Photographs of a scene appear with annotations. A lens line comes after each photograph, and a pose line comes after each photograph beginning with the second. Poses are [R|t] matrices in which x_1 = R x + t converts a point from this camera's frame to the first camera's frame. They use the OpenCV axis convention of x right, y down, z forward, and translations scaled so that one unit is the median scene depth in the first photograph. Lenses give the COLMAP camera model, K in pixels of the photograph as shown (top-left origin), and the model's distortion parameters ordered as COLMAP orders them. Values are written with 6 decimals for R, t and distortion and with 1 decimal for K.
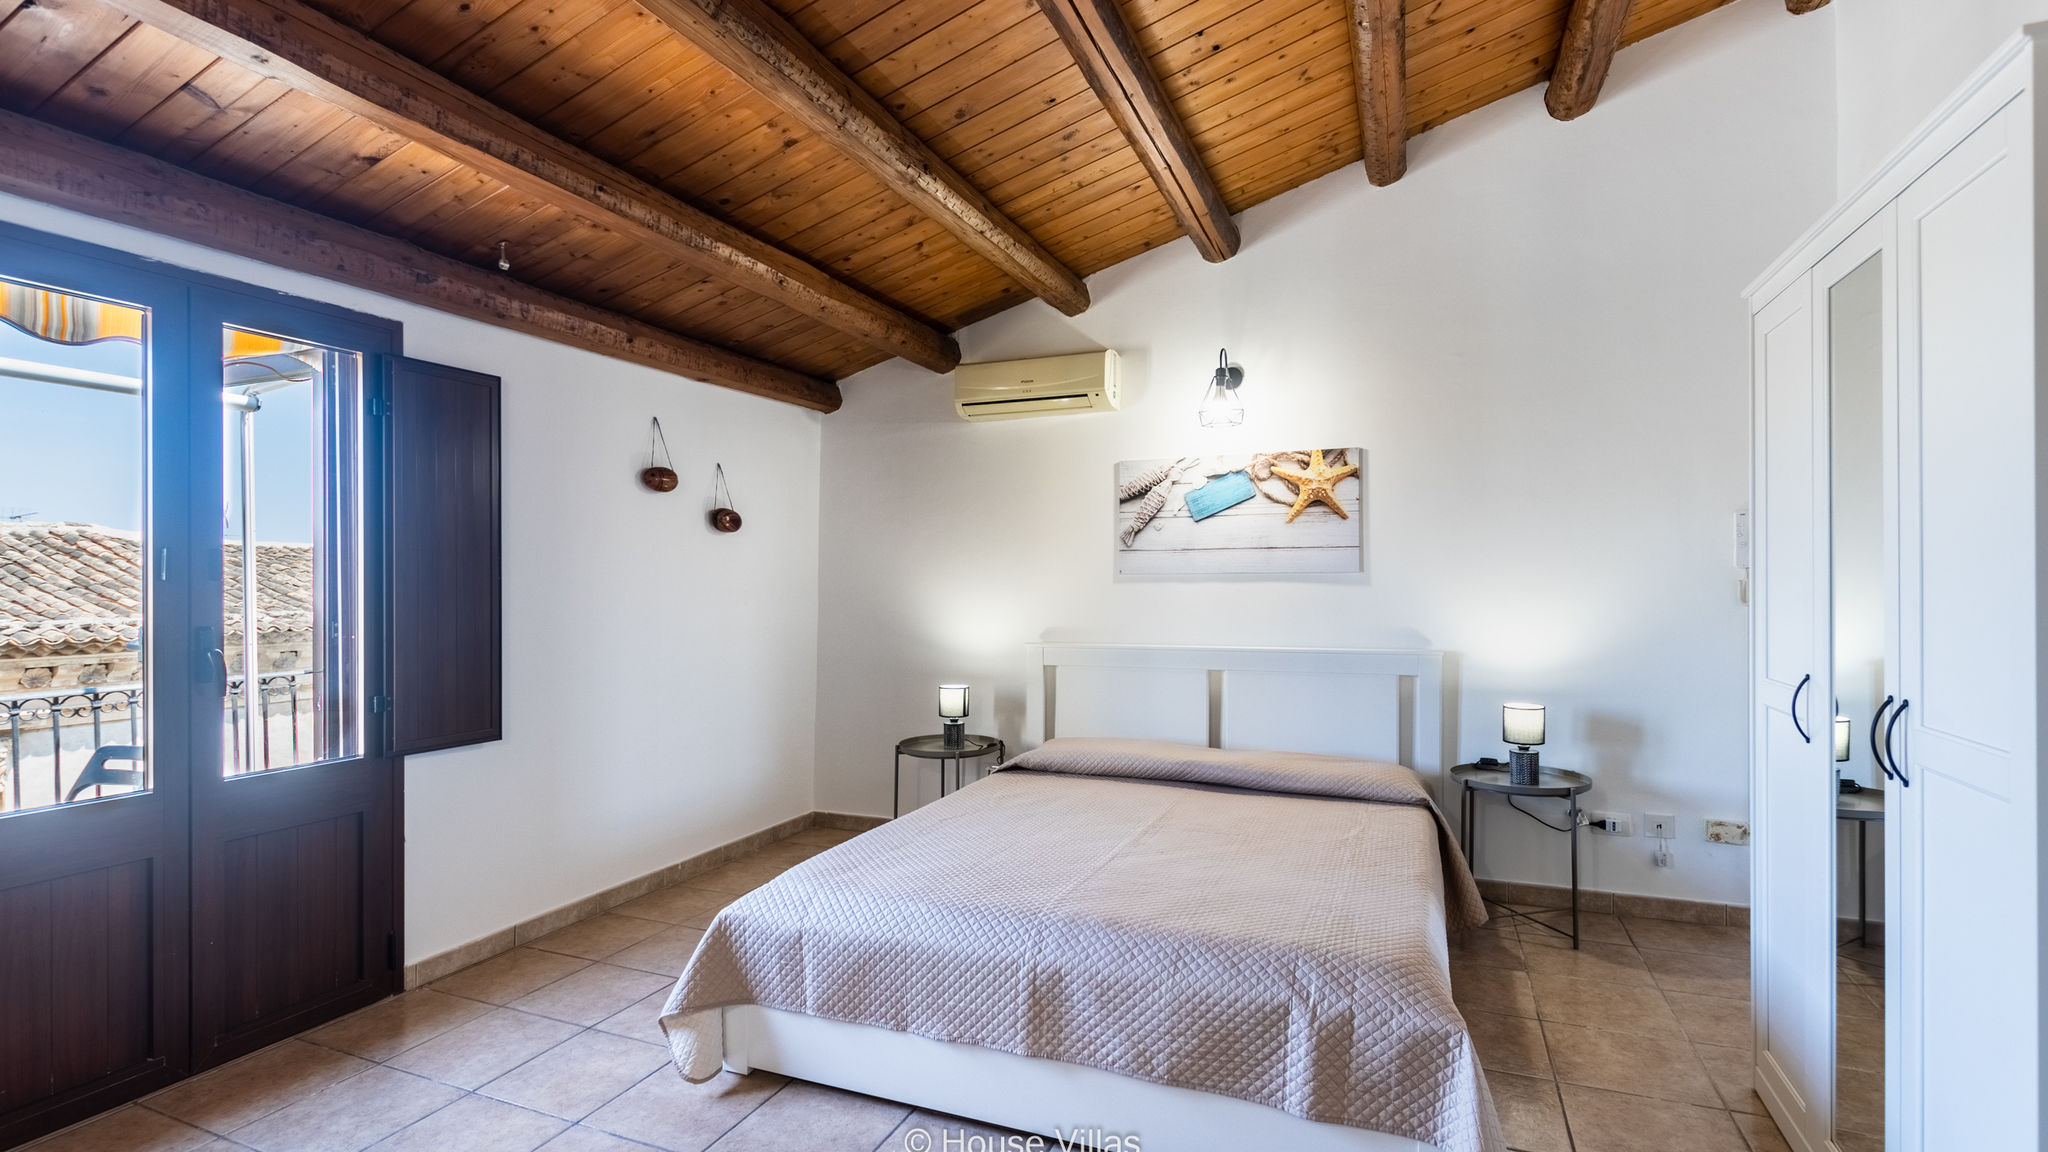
lens RADIAL K [[935.6, 0, 1024.1], [0, 935.6, 576.1], [0, 0, 1]] dist [0.007060, -0.004052]
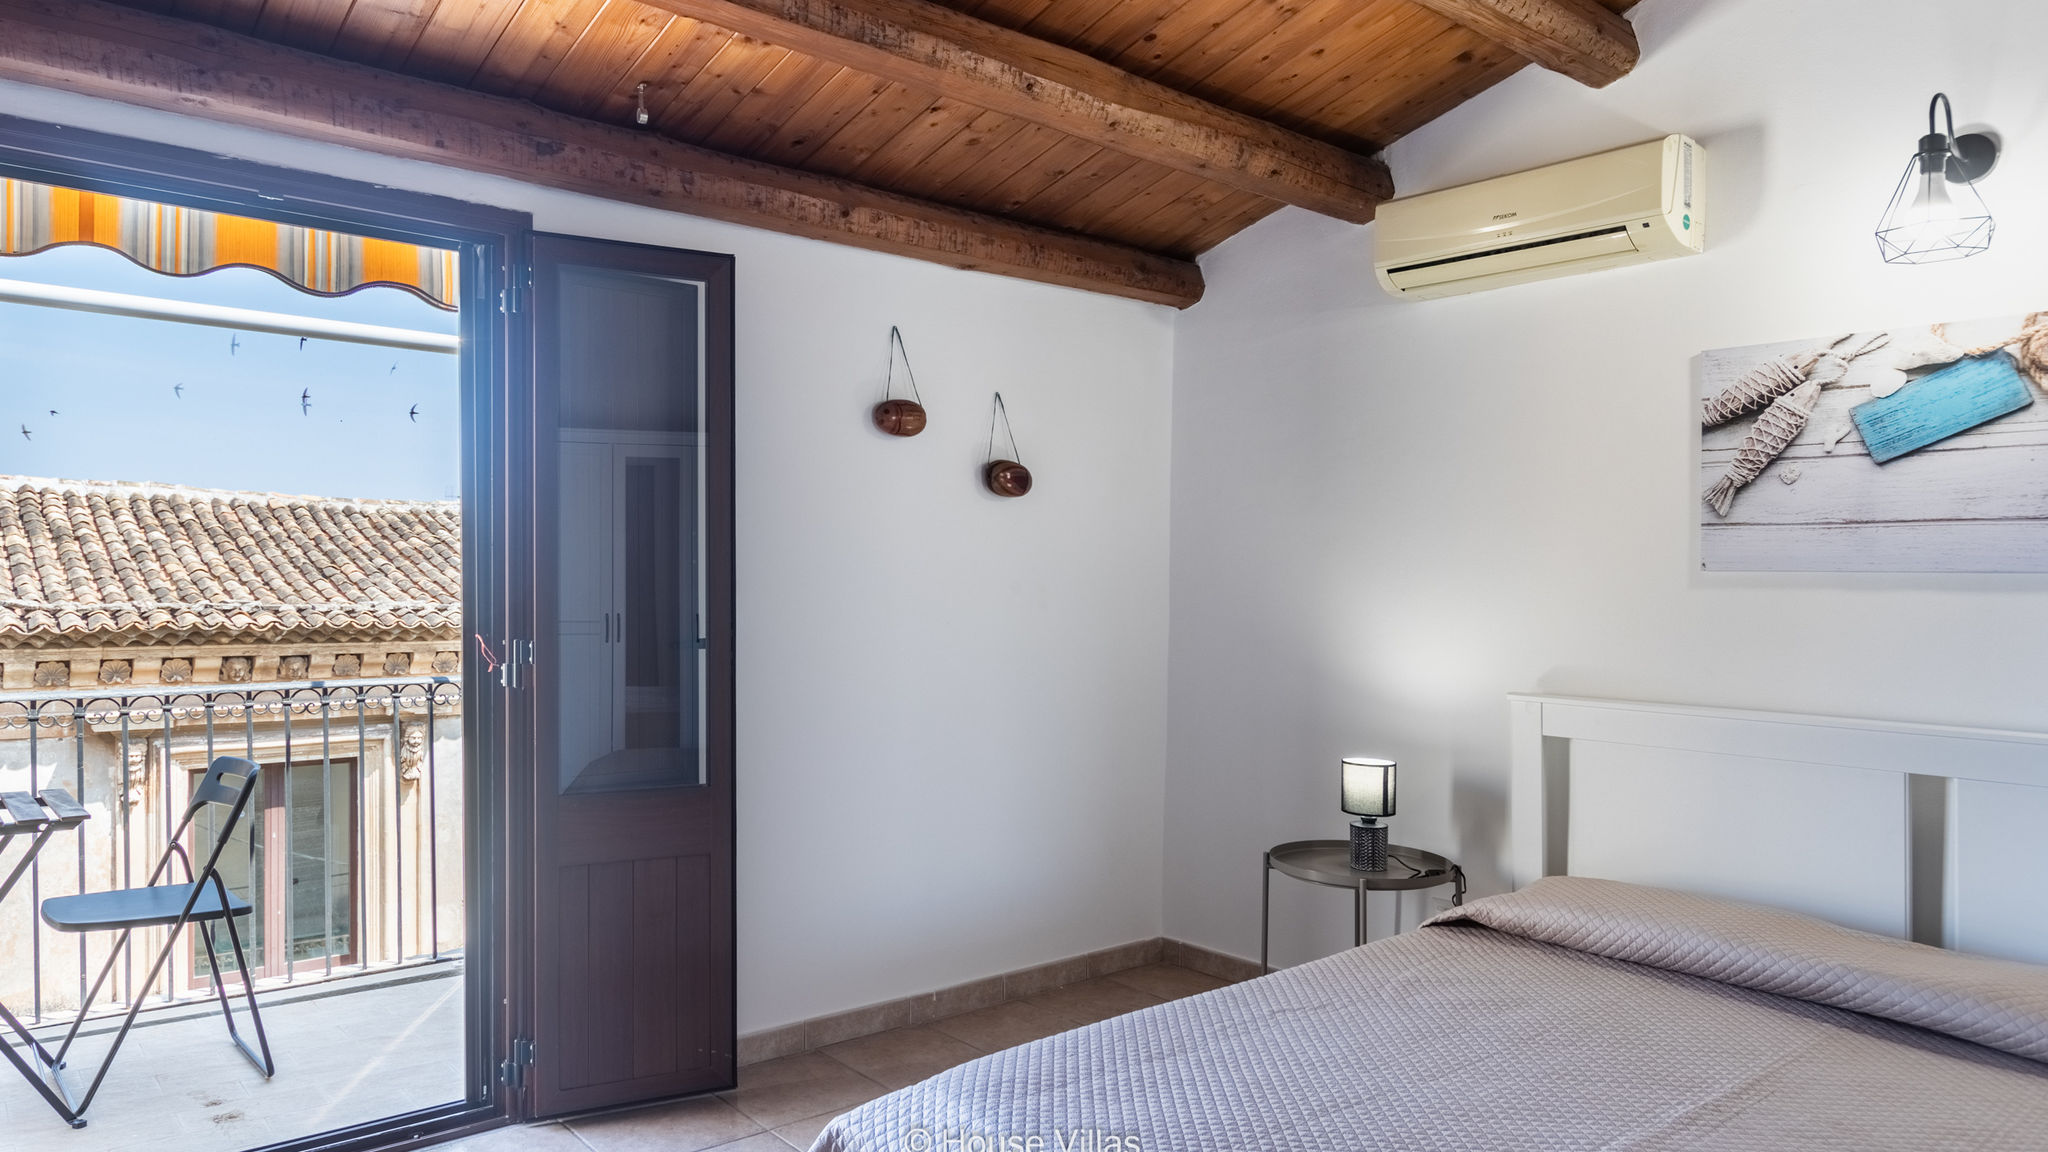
lens RADIAL K [[1308.9, 0, 945.7], [0, 1308.9, 544.0], [0, 0, 1]] dist [0.001641, -0.000894]
pose [[0.878841, 0.006471, -0.477071, 0.087641], [-0.015590, 0.999764, -0.015159, 0.000649], [0.476860, 0.020760, 0.878734, 0.186011]]
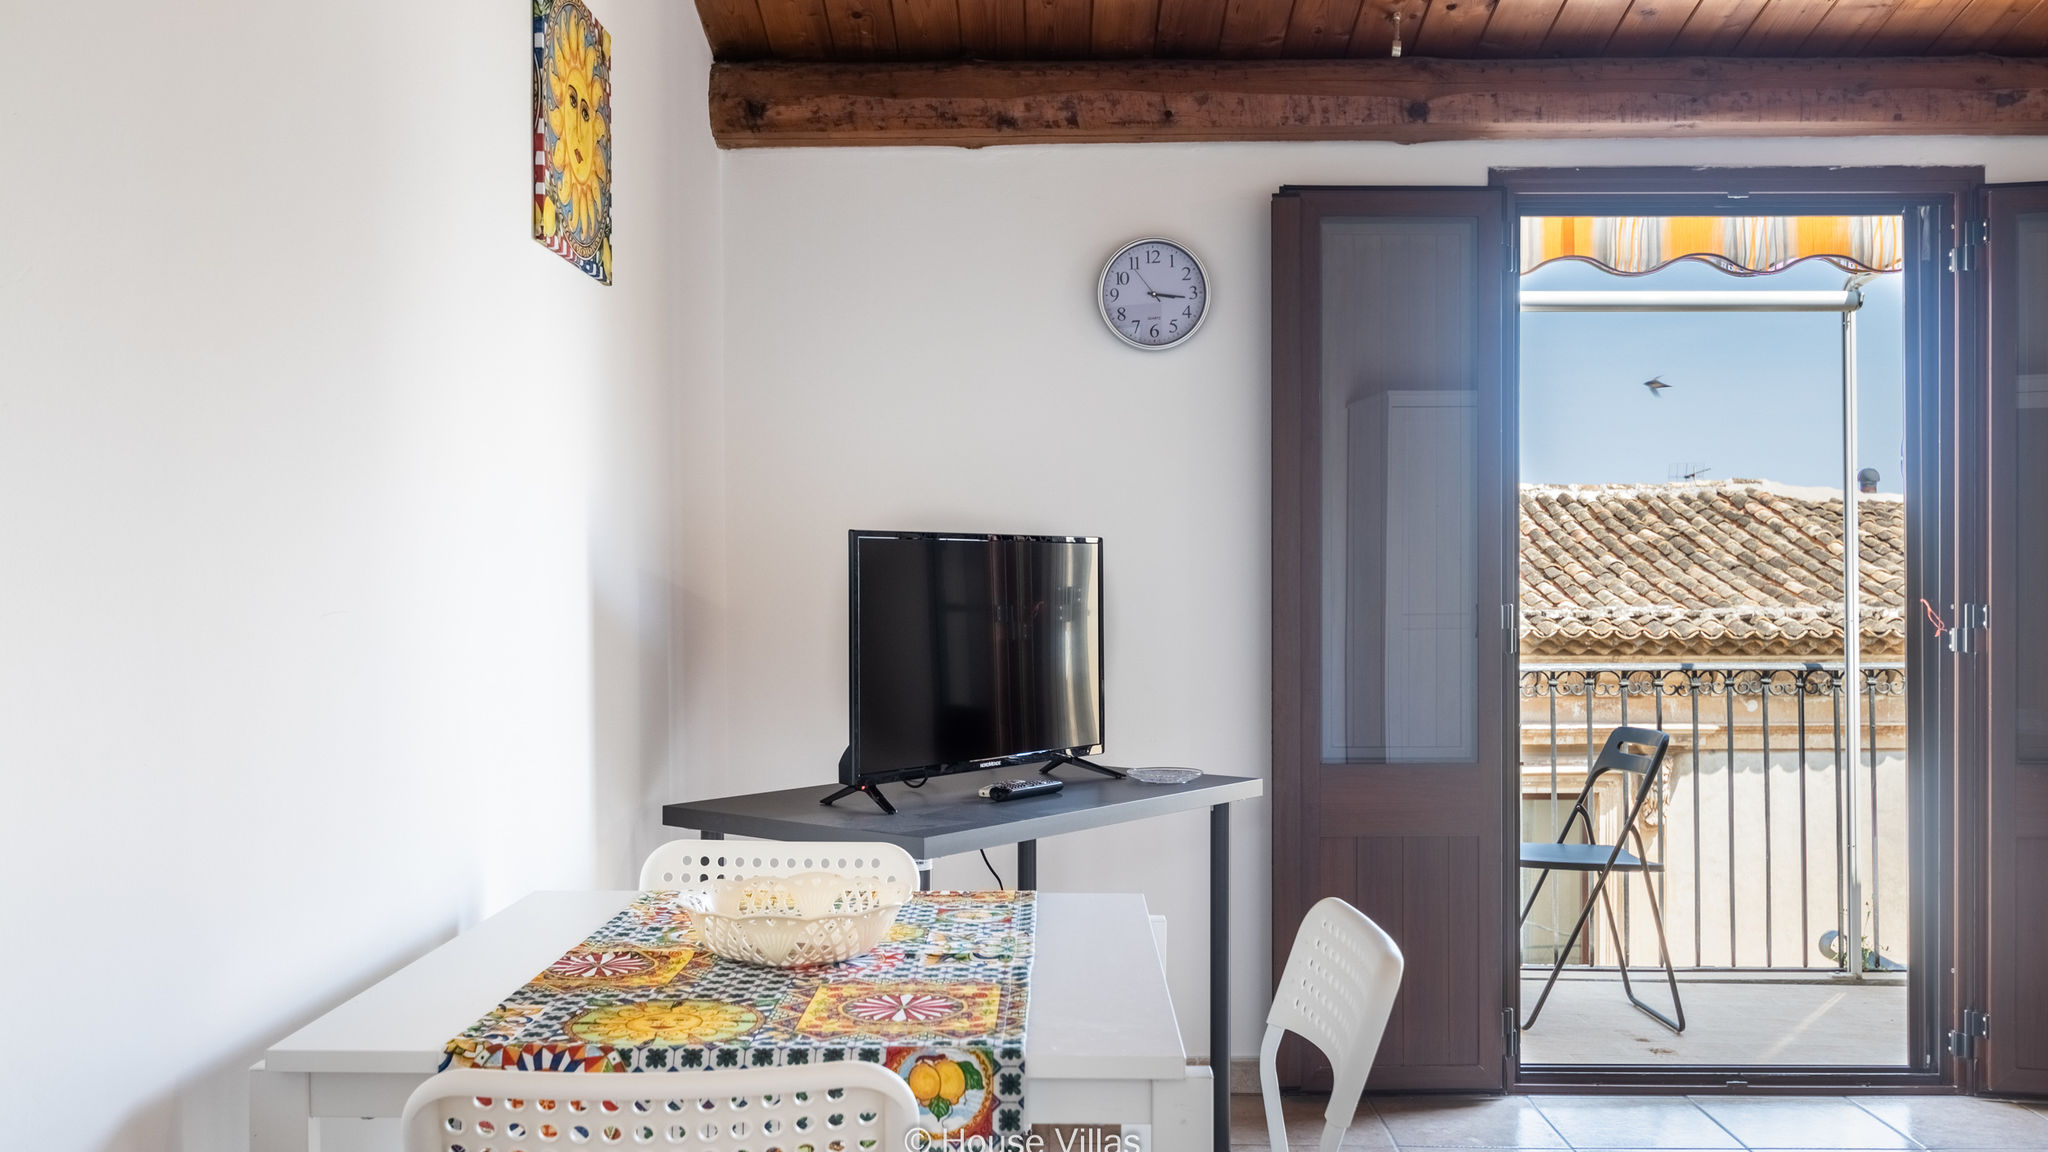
lens RADIAL K [[1779.9, 0, 1021.5], [0, 1779.9, 620.5], [0, 0, 1]] dist [-0.002297, 0.009292]
pose [[0.372124, 0.029142, -0.927726, 0.251286], [0.003092, 0.999463, 0.032636, 0.023197], [0.928178, -0.015013, 0.371834, -0.147608]]
